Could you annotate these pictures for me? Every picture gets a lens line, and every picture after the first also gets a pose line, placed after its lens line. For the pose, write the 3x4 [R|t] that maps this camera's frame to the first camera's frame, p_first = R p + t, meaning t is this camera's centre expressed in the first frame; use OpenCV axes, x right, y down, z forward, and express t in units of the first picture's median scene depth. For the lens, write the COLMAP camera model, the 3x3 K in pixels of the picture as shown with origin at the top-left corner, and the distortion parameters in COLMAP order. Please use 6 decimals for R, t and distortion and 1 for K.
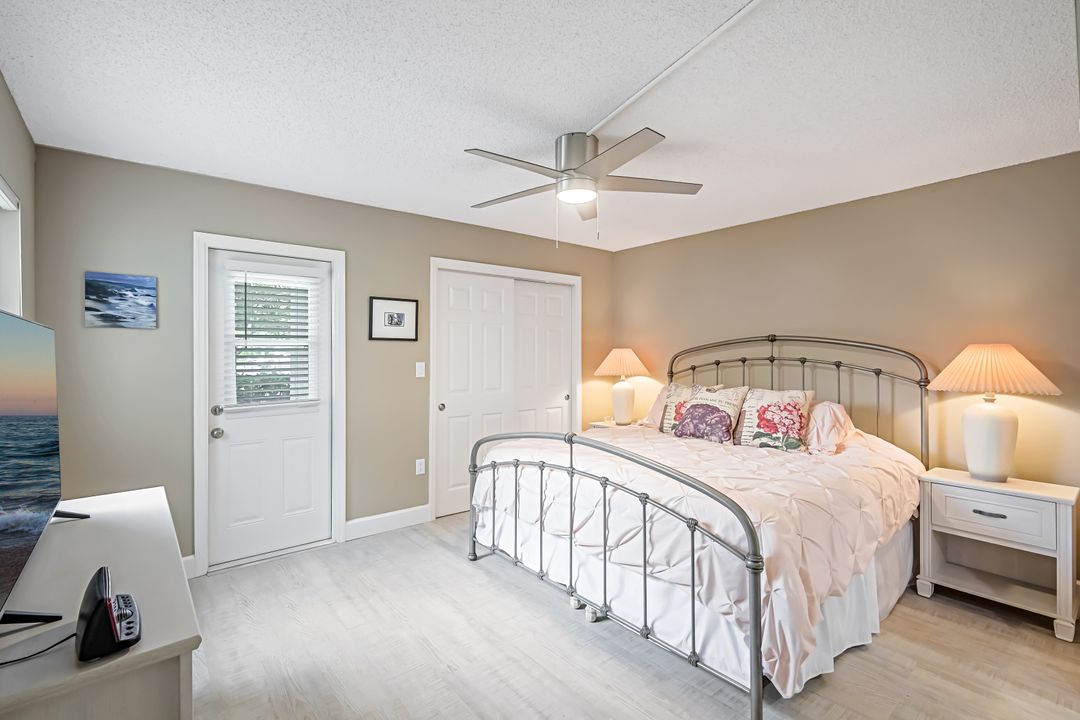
lens RADIAL K [[496.6, 0, 548.2], [0, 496.6, 354.9], [0, 0, 1]] dist [0.001665, 0.000383]
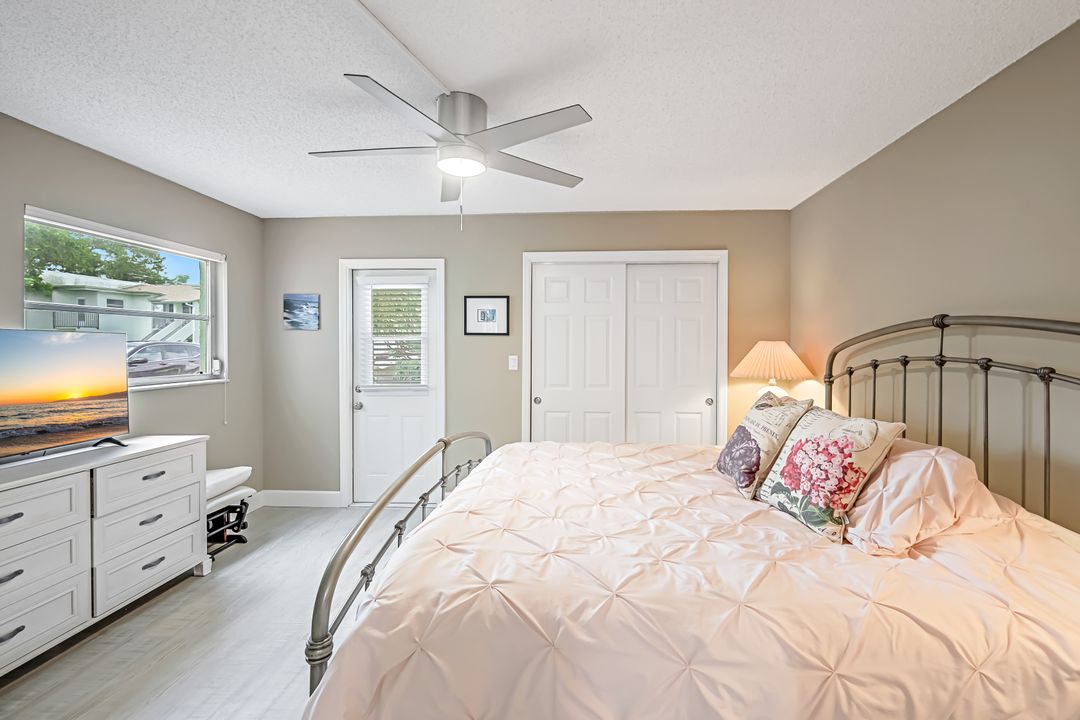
lens RADIAL K [[477.3, 0, 543.2], [0, 477.3, 356.7], [0, 0, 1]] dist [0.001584, 0.000186]
pose [[0.734211, 0.016404, -0.678723, 0.563340], [-0.003693, 0.999790, 0.020169, -0.004356], [0.678911, -0.012302, 0.734117, 0.373043]]
